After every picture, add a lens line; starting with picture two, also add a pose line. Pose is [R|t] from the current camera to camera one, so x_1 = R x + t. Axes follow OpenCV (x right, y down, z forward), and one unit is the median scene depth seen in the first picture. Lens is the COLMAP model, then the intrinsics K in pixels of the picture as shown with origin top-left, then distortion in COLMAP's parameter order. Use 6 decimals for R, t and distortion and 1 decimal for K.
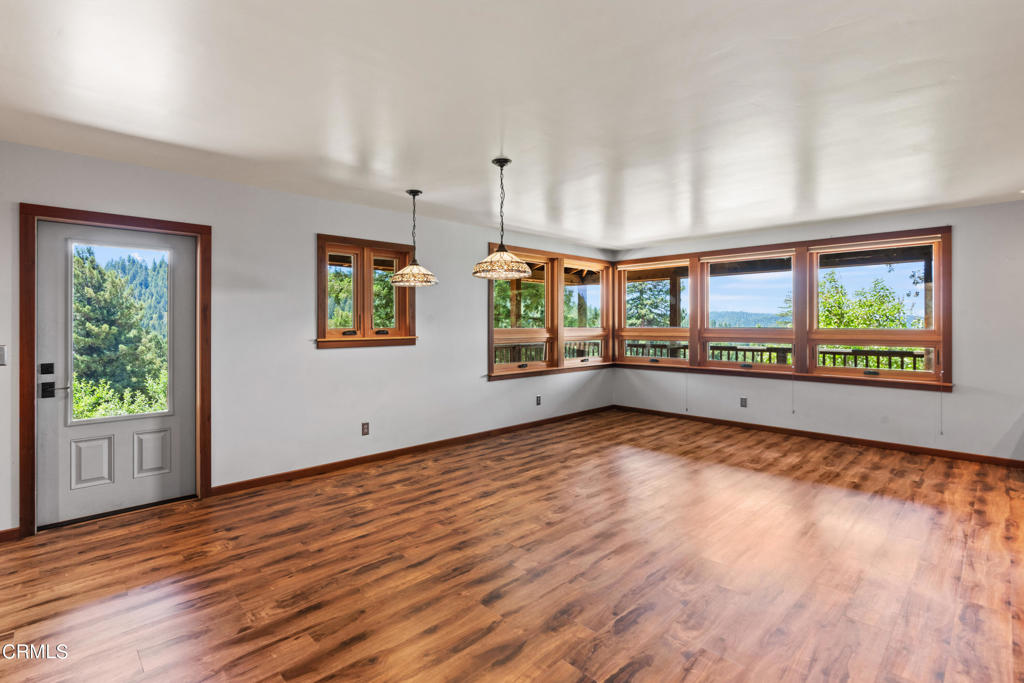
lens RADIAL K [[468.2, 0, 517.7], [0, 468.2, 327.2], [0, 0, 1]] dist [-0.004479, 0.000073]
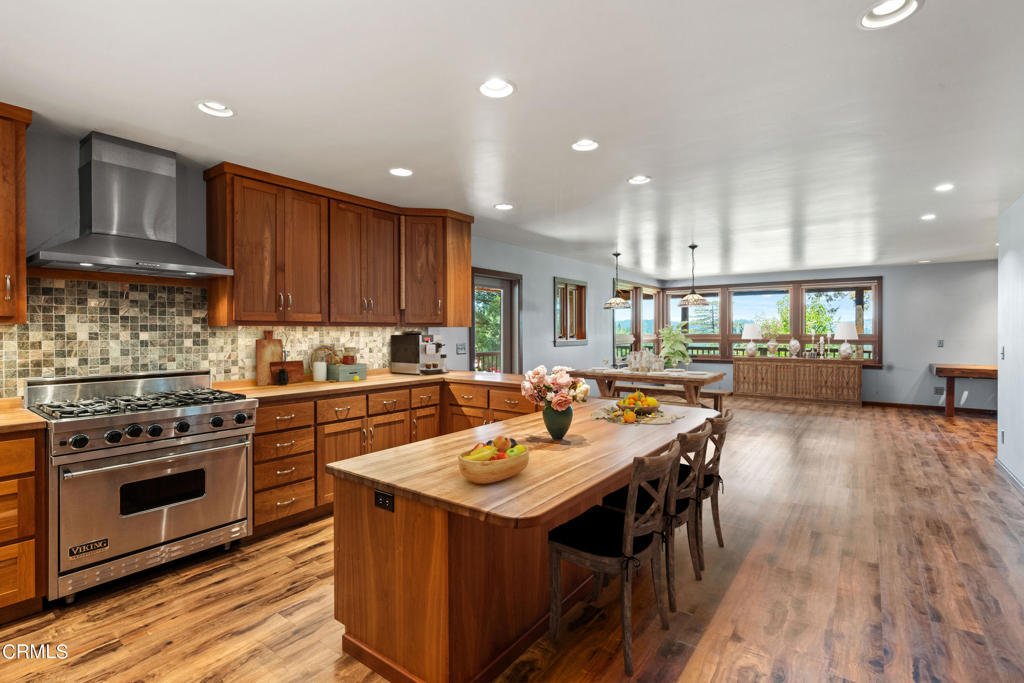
lens RADIAL K [[468.2, 0, 510.6], [0, 468.2, 334.1], [0, 0, 1]] dist [-0.004479, 0.000073]
pose [[0.987842, -0.003664, 0.155417, -0.717868], [0.003979, 0.999991, -0.001716, 0.003175], [-0.155409, 0.002314, 0.987848, -0.520600]]
